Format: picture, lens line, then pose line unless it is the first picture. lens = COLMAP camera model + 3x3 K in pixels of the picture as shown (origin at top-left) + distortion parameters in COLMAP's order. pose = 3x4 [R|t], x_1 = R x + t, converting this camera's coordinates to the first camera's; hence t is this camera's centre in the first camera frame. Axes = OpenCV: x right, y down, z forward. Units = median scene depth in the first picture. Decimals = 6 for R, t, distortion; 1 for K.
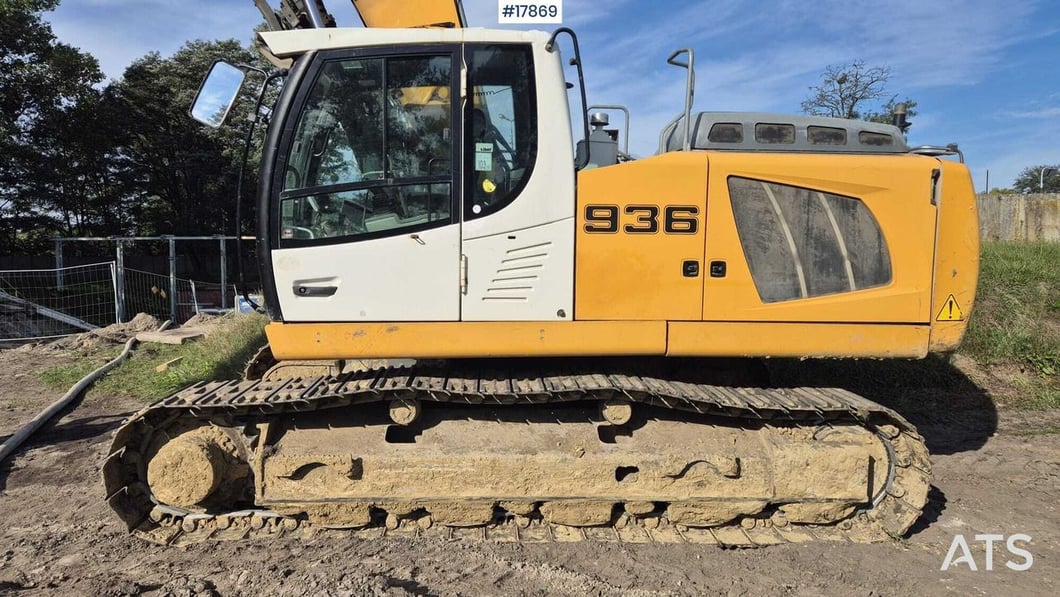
lens RADIAL K [[705.0, 0, 515.2], [0, 705.0, 288.3], [0, 0, 1]] dist [0.077979, -0.045919]
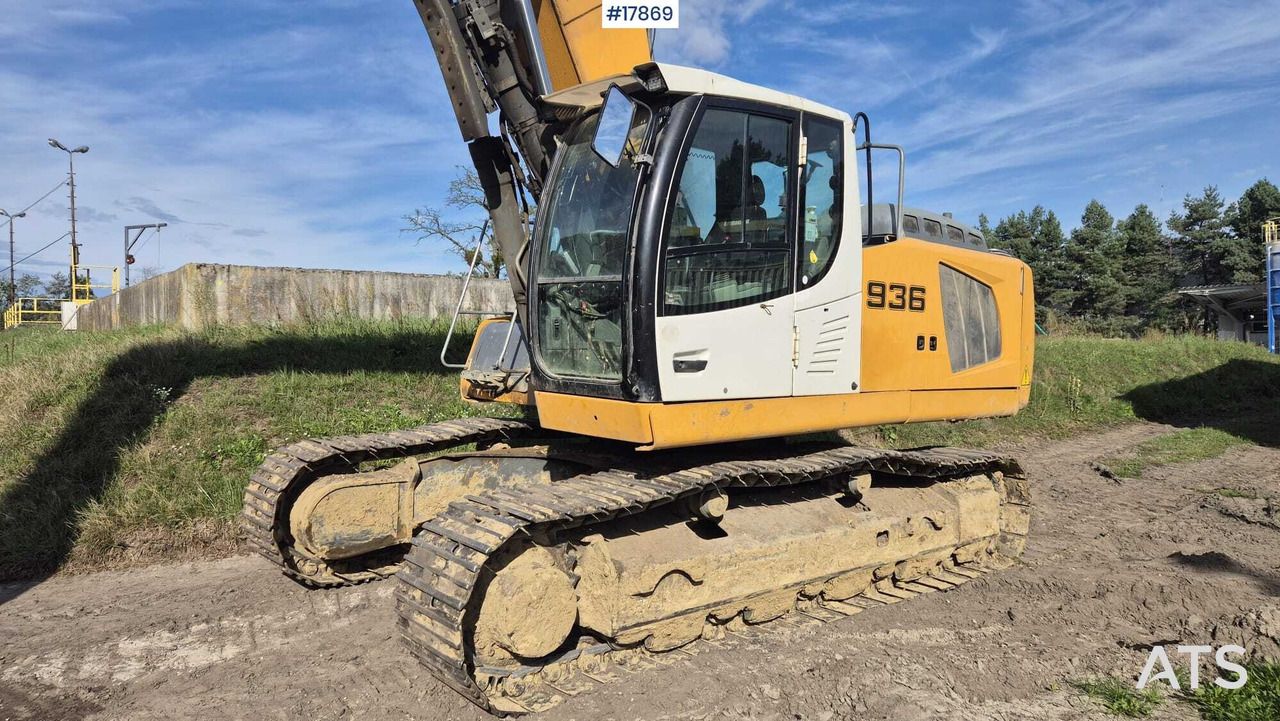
lens RADIAL K [[851.3, 0, 643.4], [0, 851.3, 352.0], [0, 0, 1]] dist [0.077979, -0.045919]
pose [[0.790593, -0.001999, 0.612339, -0.891088], [0.031122, 0.998833, -0.036921, 0.021893], [-0.611551, 0.048247, 0.789733, 0.199299]]
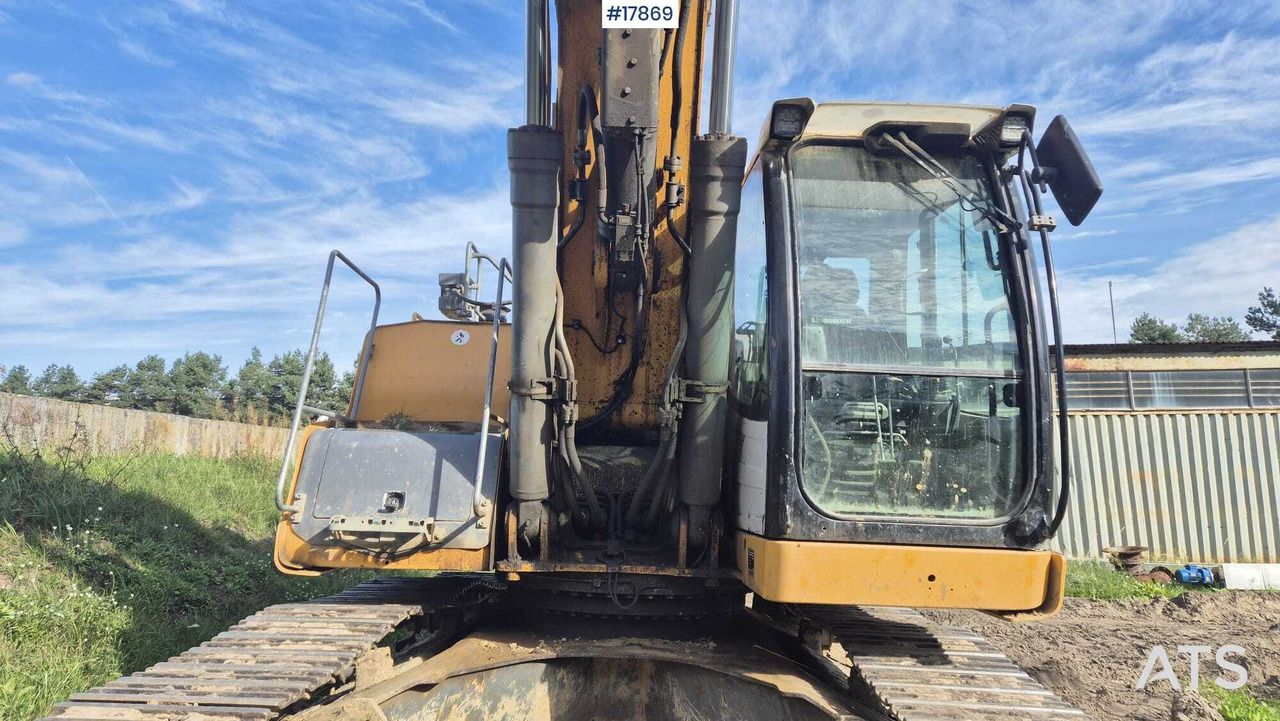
lens RADIAL K [[843.6, 0, 642.7], [0, 843.6, 359.6], [0, 0, 1]] dist [0.039839, -0.002043]
pose [[0.055523, 0.151190, 0.986944, -1.016605], [0.047625, 0.986943, -0.153869, -0.016731], [-0.997321, 0.055546, 0.047598, 1.206505]]
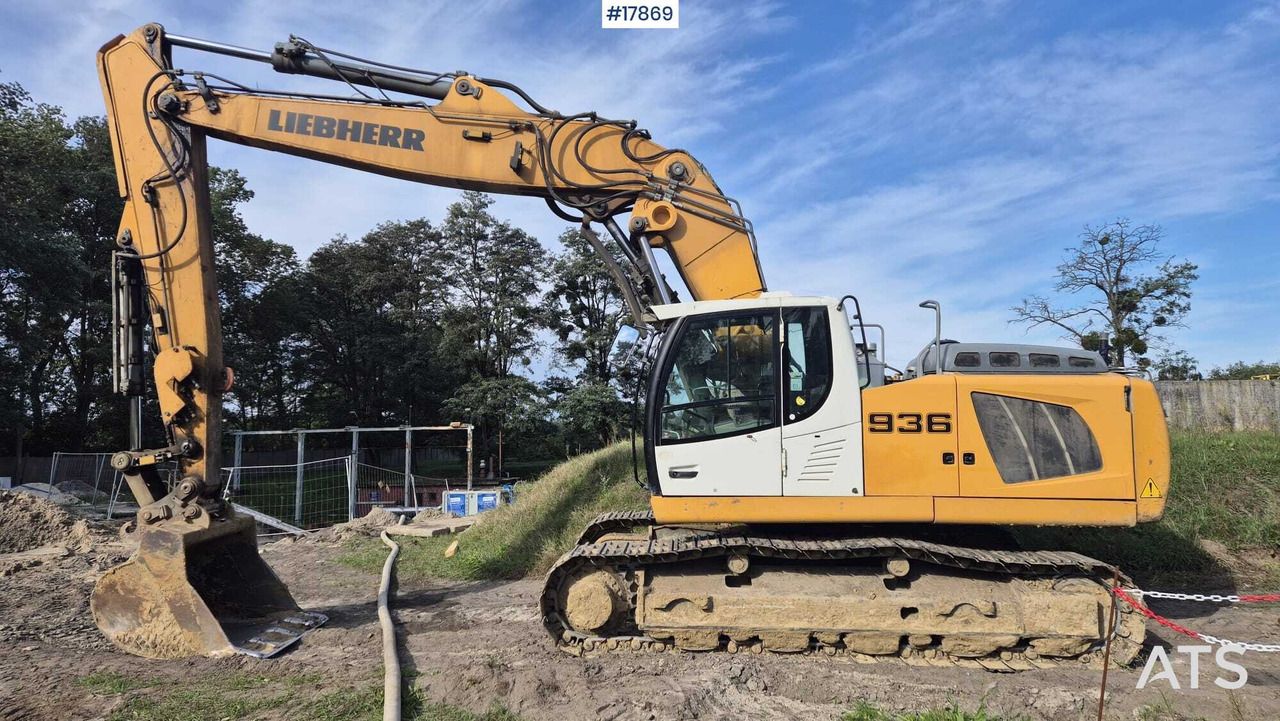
lens RADIAL K [[854.7, 0, 633.0], [0, 854.7, 347.2], [0, 0, 1]] dist [0.068932, -0.044380]
pose [[0.995691, -0.018320, -0.090905, -0.203525], [0.003604, 0.987195, -0.159477, 0.023813], [0.092663, 0.158462, 0.983007, -0.730478]]
